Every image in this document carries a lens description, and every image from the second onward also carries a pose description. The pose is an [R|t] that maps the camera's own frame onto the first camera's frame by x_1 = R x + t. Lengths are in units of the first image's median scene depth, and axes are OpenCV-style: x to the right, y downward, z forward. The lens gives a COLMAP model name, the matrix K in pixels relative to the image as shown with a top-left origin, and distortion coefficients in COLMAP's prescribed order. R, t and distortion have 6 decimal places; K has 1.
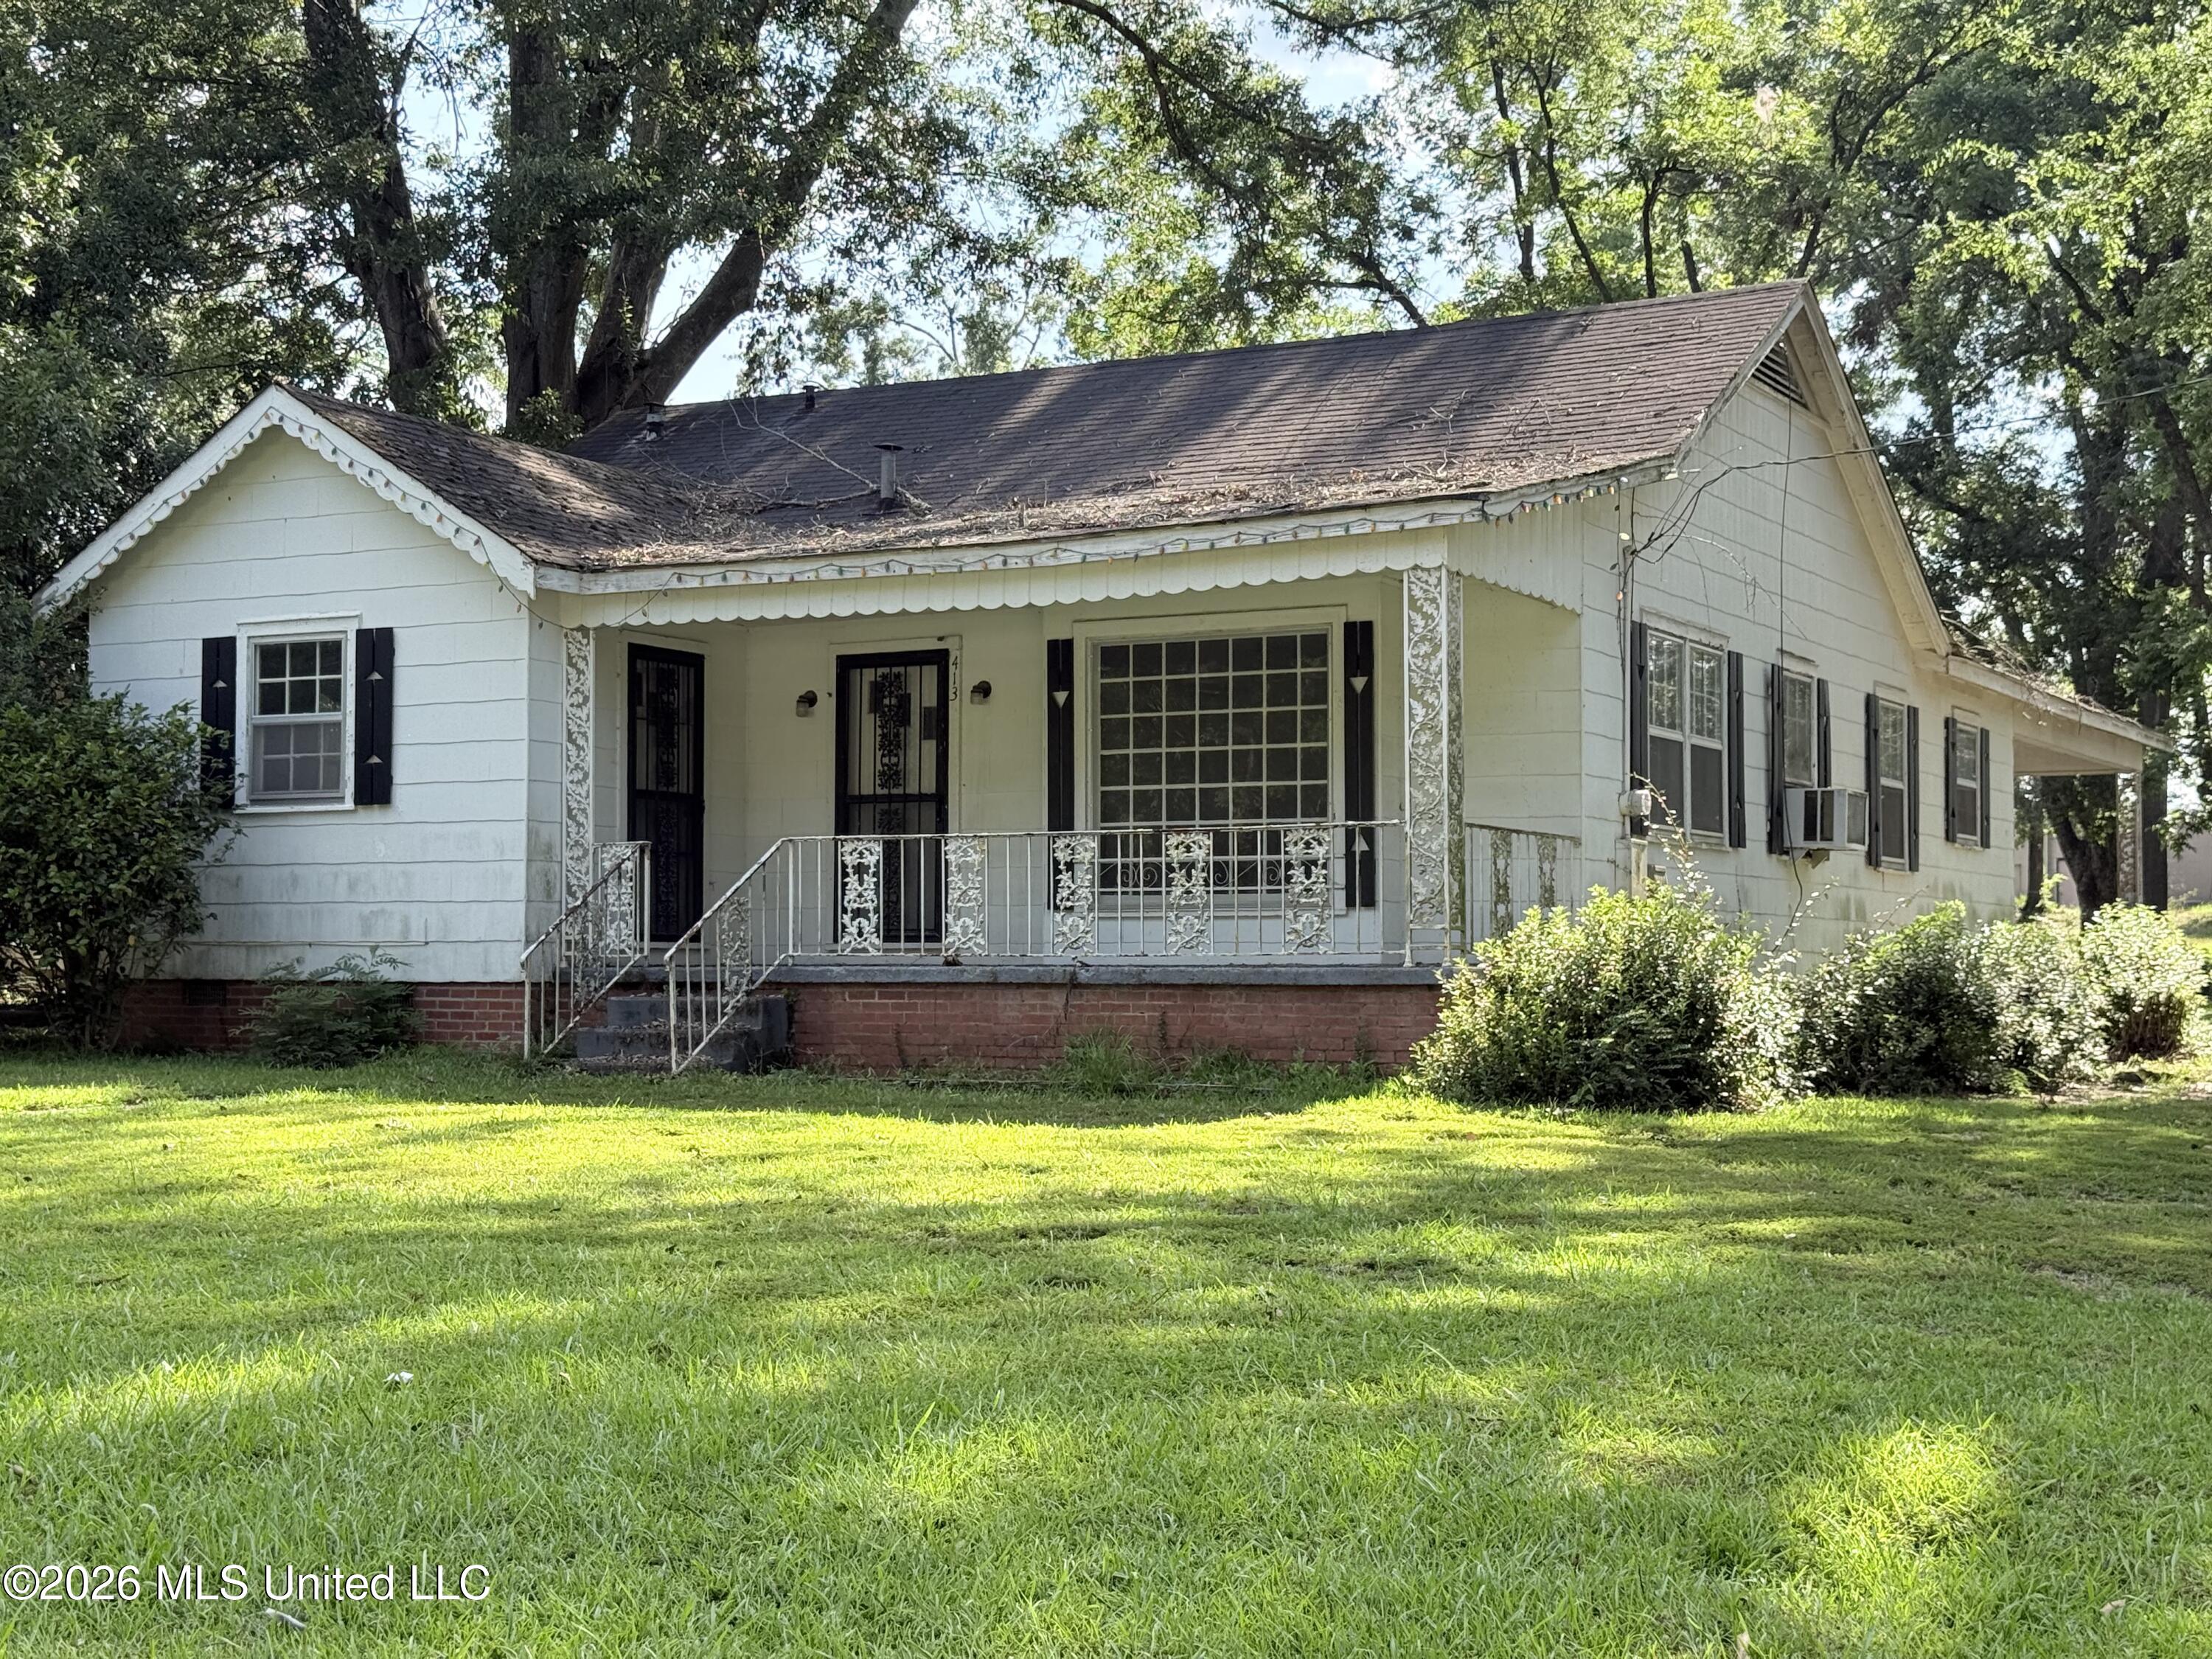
lens RADIAL K [[3201.7, 0, 1106.0], [0, 3201.7, 829.5], [0, 0, 1]] dist [0.026443, 0.109460]
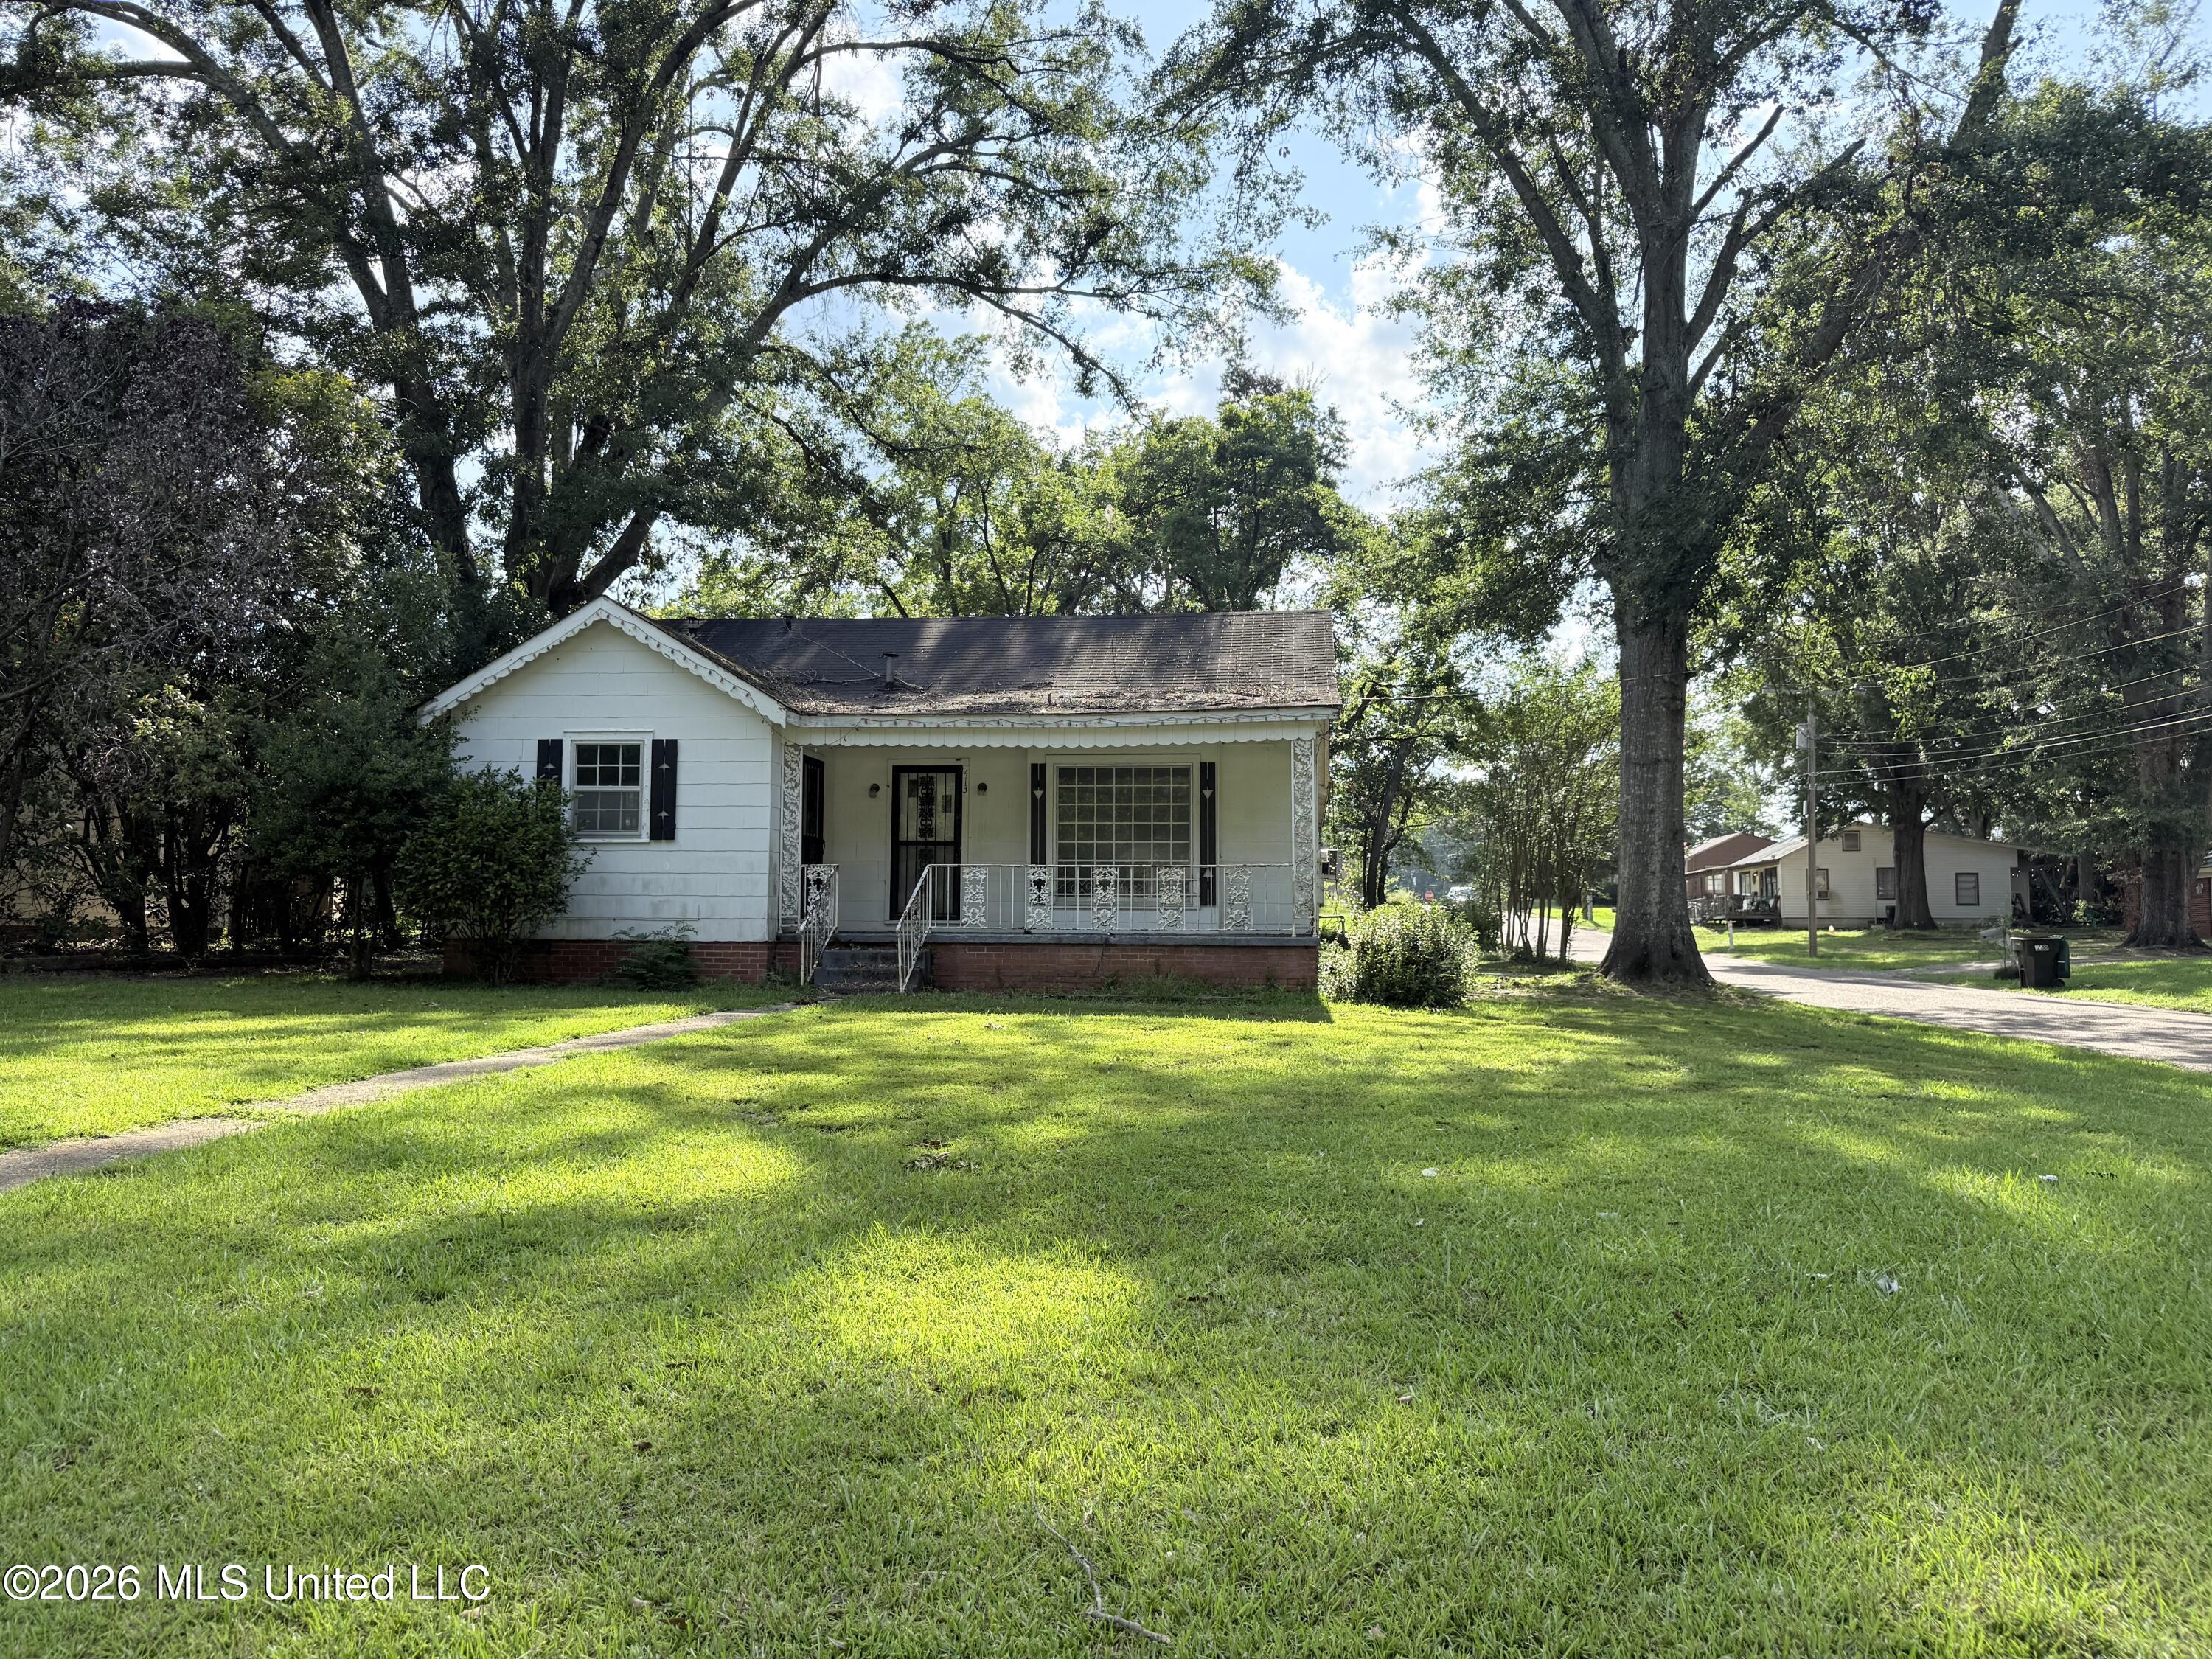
lens RADIAL K [[1586.3, 0, 1106.0], [0, 1586.3, 829.5], [0, 0, 1]] dist [0.091849, -0.000365]
pose [[0.929885, 0.029493, 0.366666, -0.322330], [-0.024282, 0.999528, -0.018819, -0.002756], [-0.367048, 0.008597, 0.930162, 0.096149]]
